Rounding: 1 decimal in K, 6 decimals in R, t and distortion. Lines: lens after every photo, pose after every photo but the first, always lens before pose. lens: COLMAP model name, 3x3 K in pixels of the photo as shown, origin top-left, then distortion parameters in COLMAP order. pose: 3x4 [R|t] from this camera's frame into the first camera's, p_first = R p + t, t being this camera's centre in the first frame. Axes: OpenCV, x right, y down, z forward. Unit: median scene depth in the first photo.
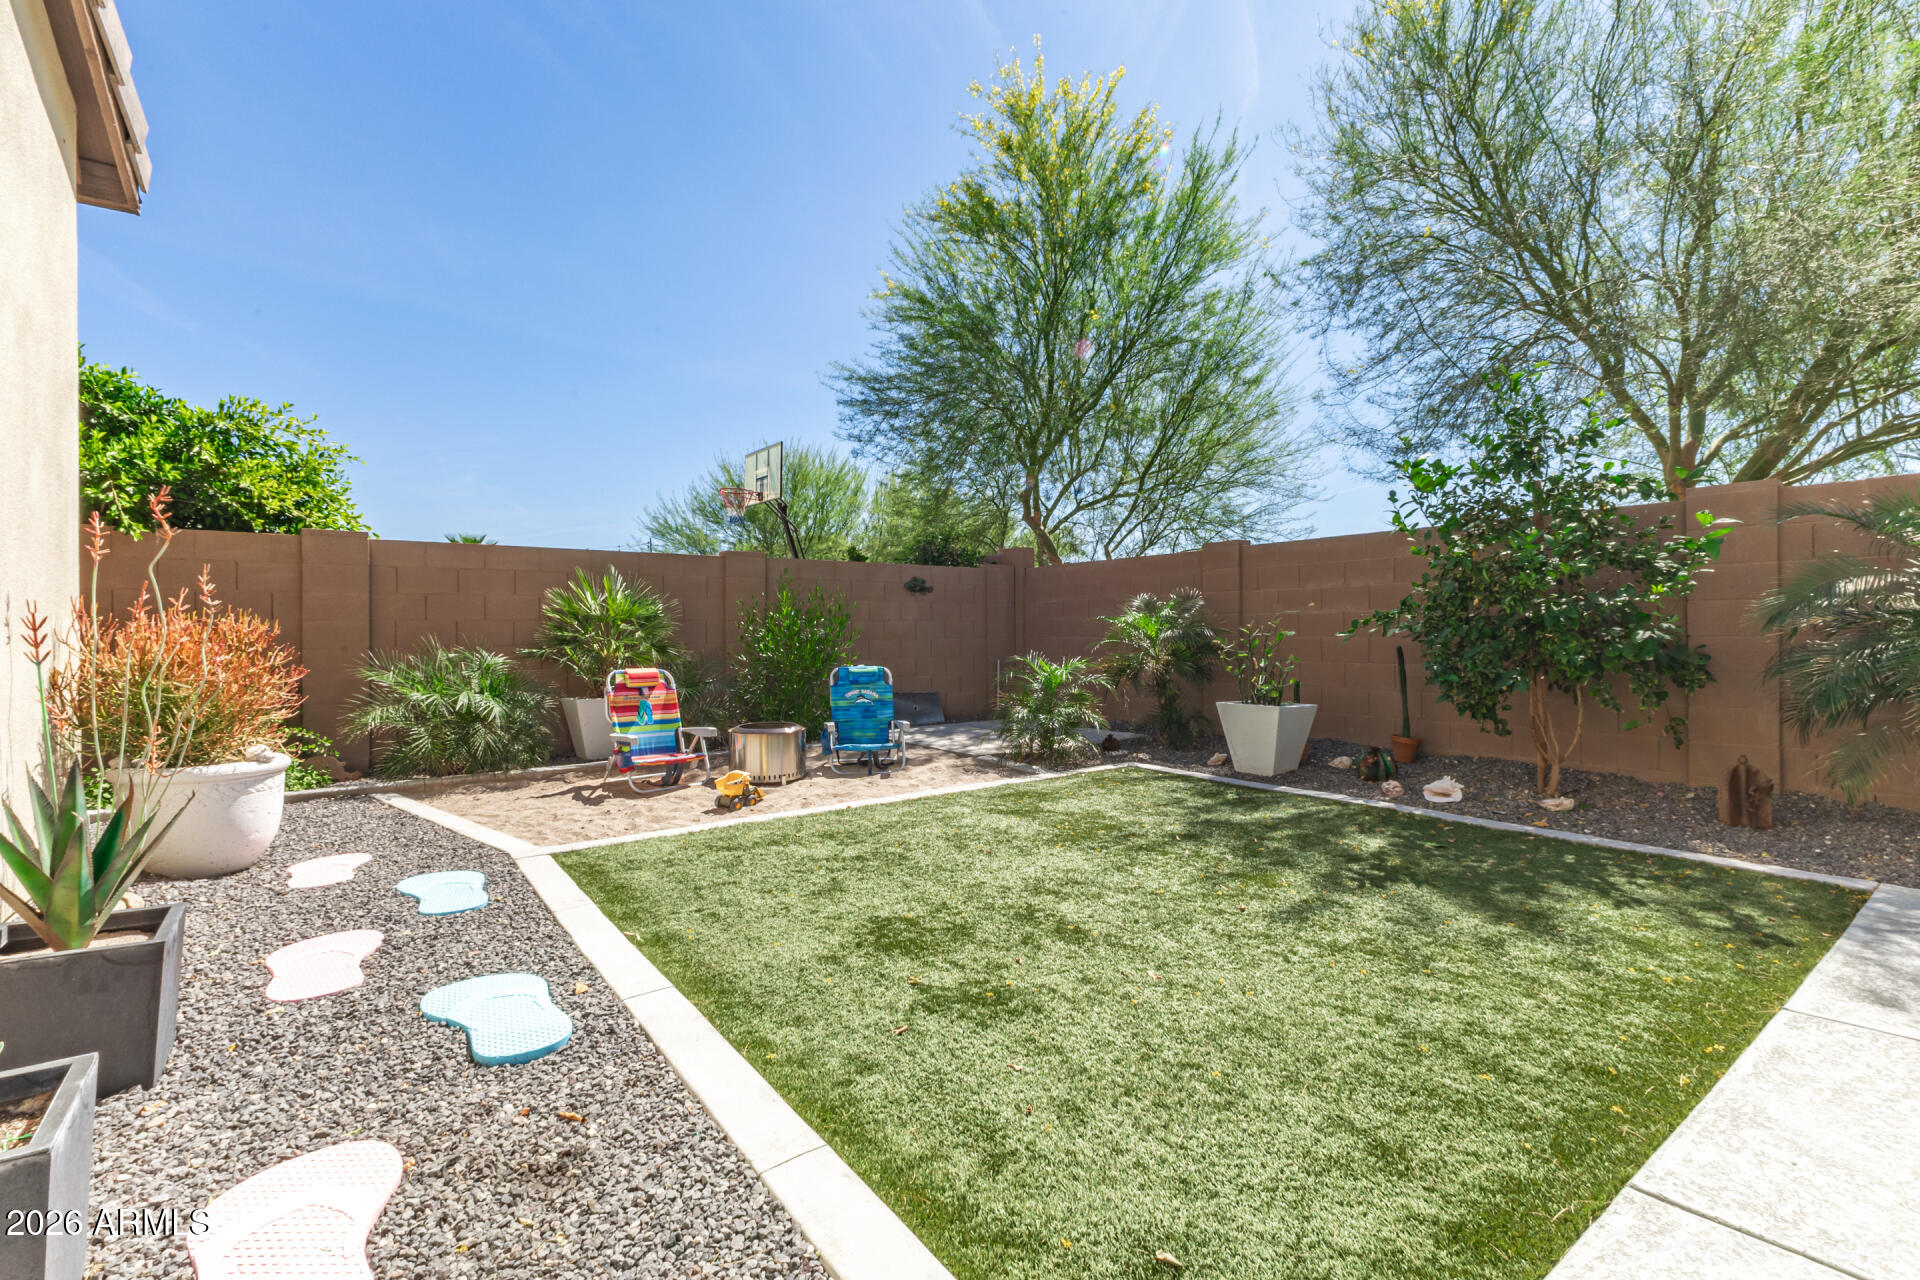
lens RADIAL K [[830.8, 0, 956.7], [0, 830.8, 635.5], [0, 0, 1]] dist [0.012360, -0.000405]
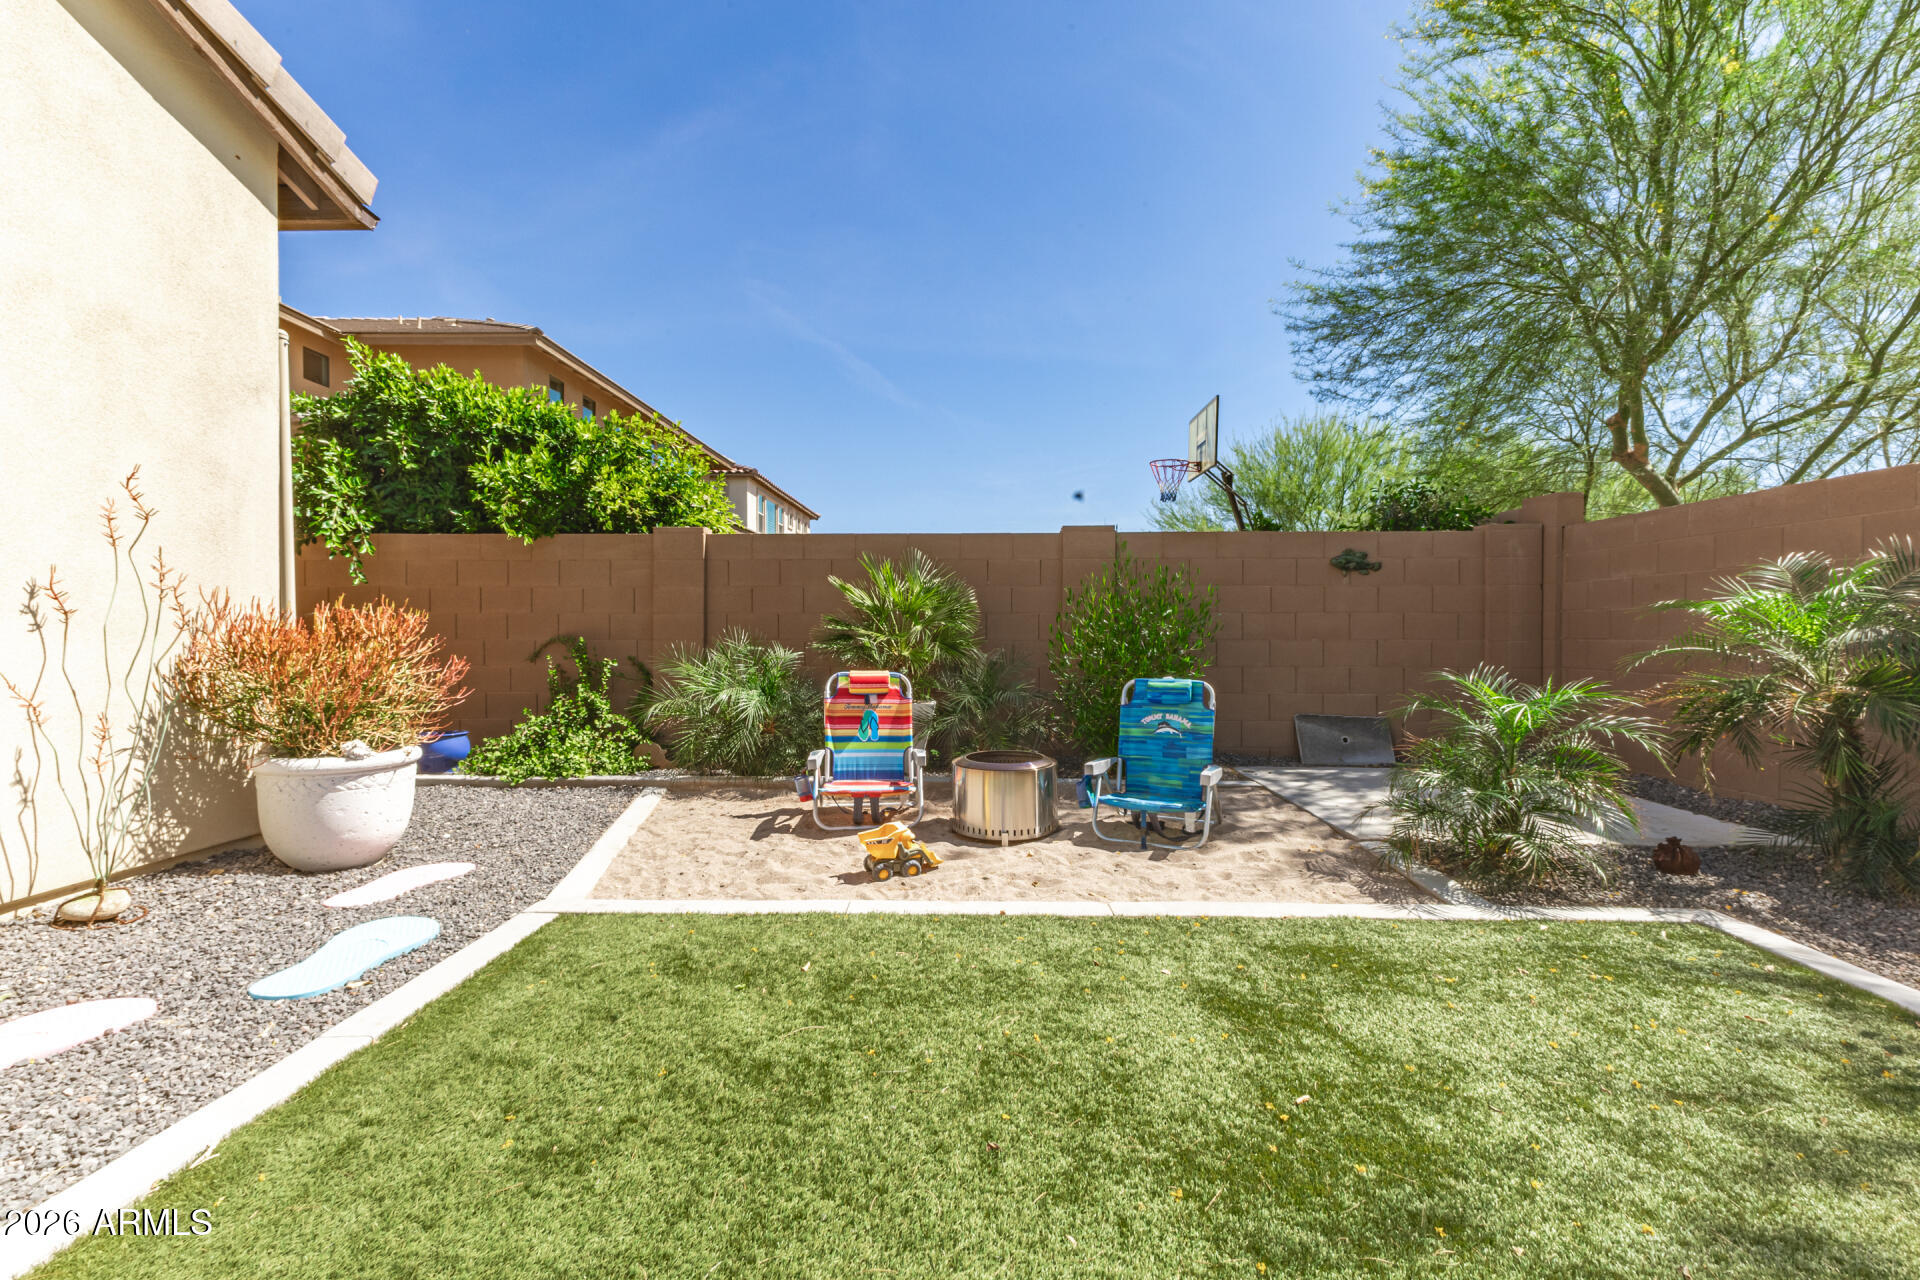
lens RADIAL K [[830.8, 0, 956.7], [0, 830.8, 635.5], [0, 0, 1]] dist [0.012360, -0.000405]
pose [[0.795993, 0.012063, -0.605185, 0.171092], [-0.010041, 0.999927, 0.006724, -0.000575], [0.605222, 0.000725, 0.796056, 0.404656]]
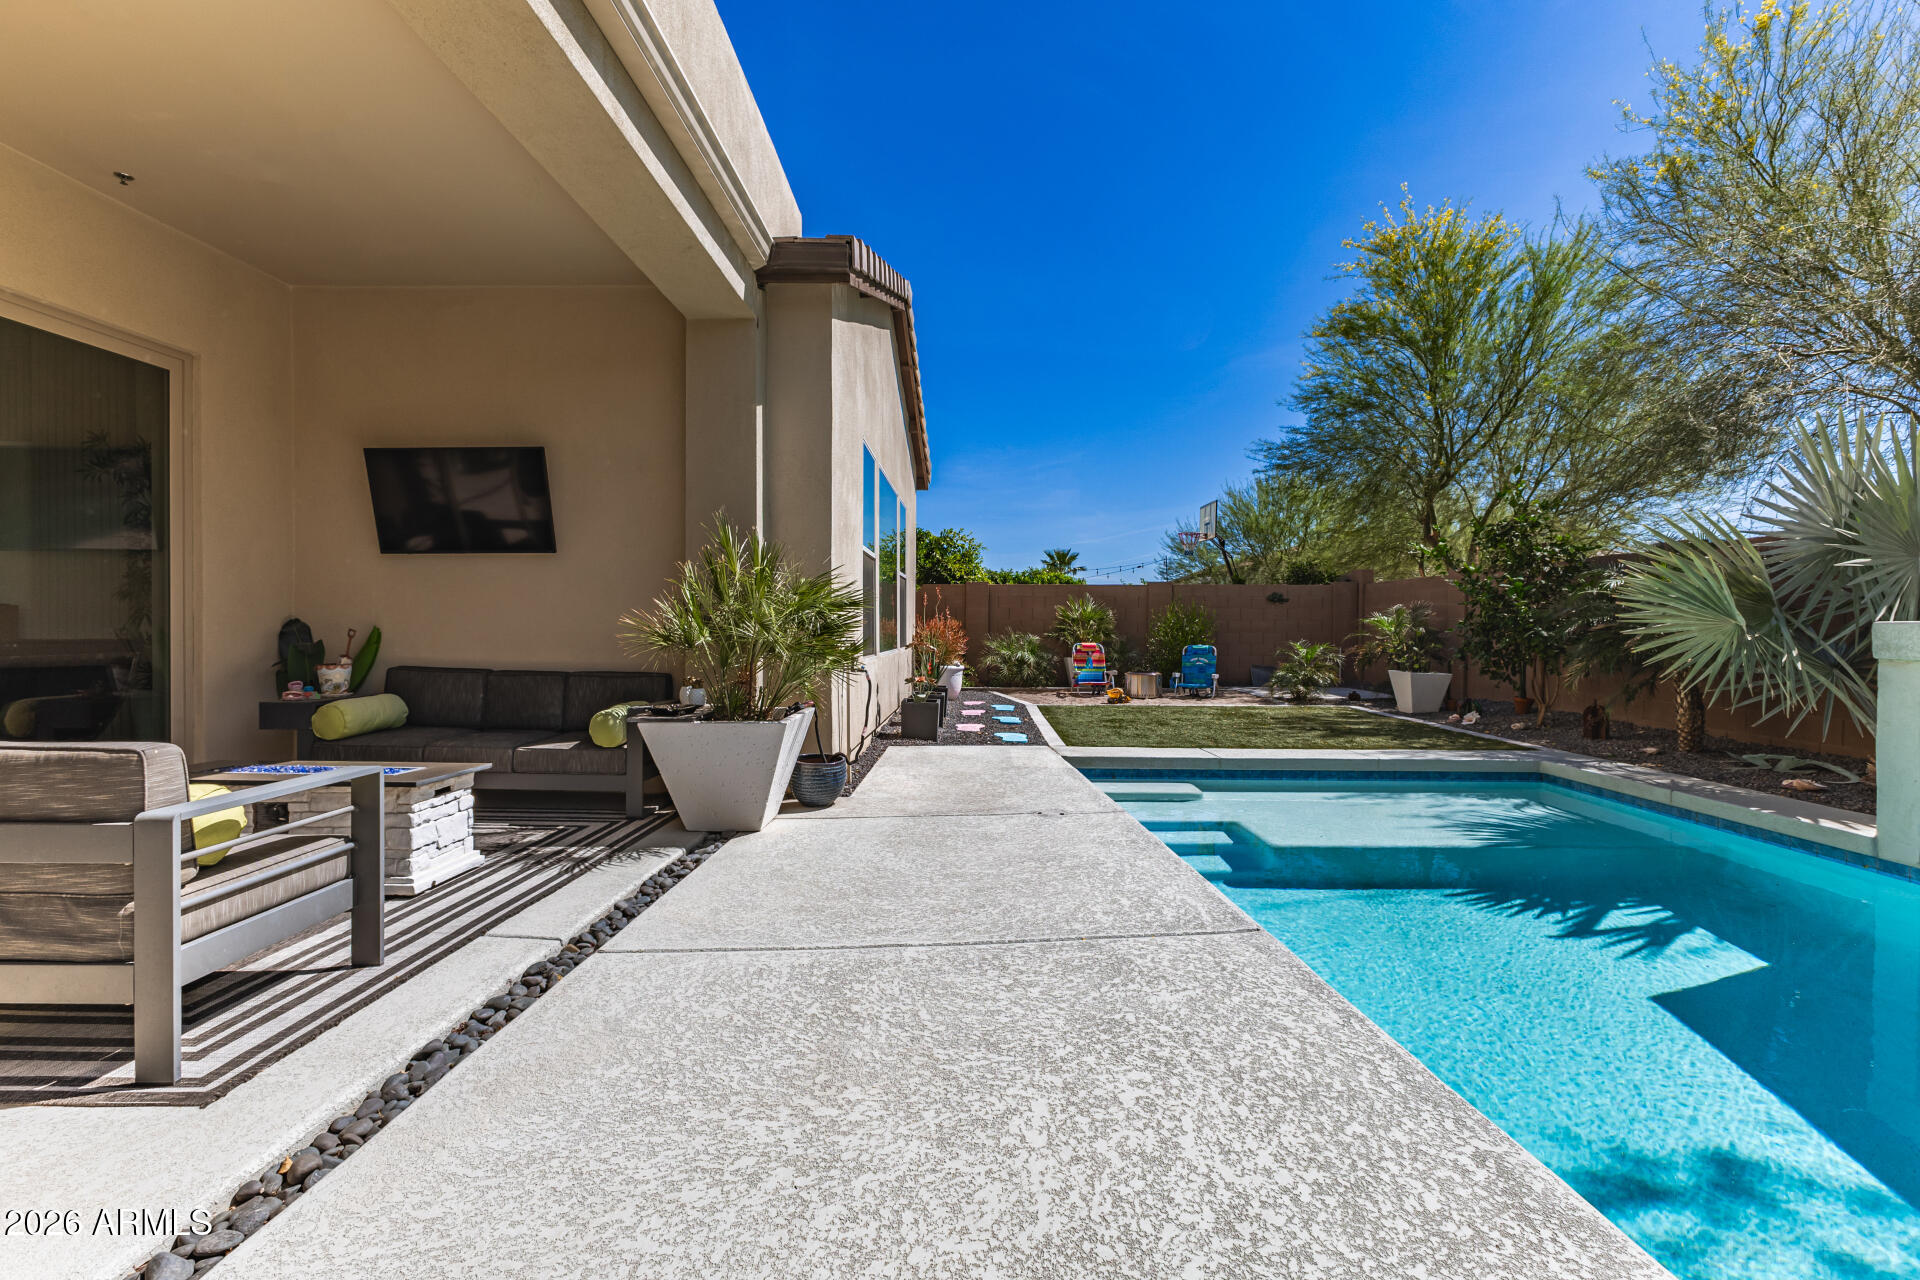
lens RADIAL K [[830.8, 0, 956.7], [0, 830.8, 635.5], [0, 0, 1]] dist [0.012360, -0.000405]
pose [[0.787994, 0.016253, -0.615468, 0.673546], [-0.012344, 0.999868, 0.010601, 0.001769], [0.615559, -0.000756, 0.788091, -0.905374]]
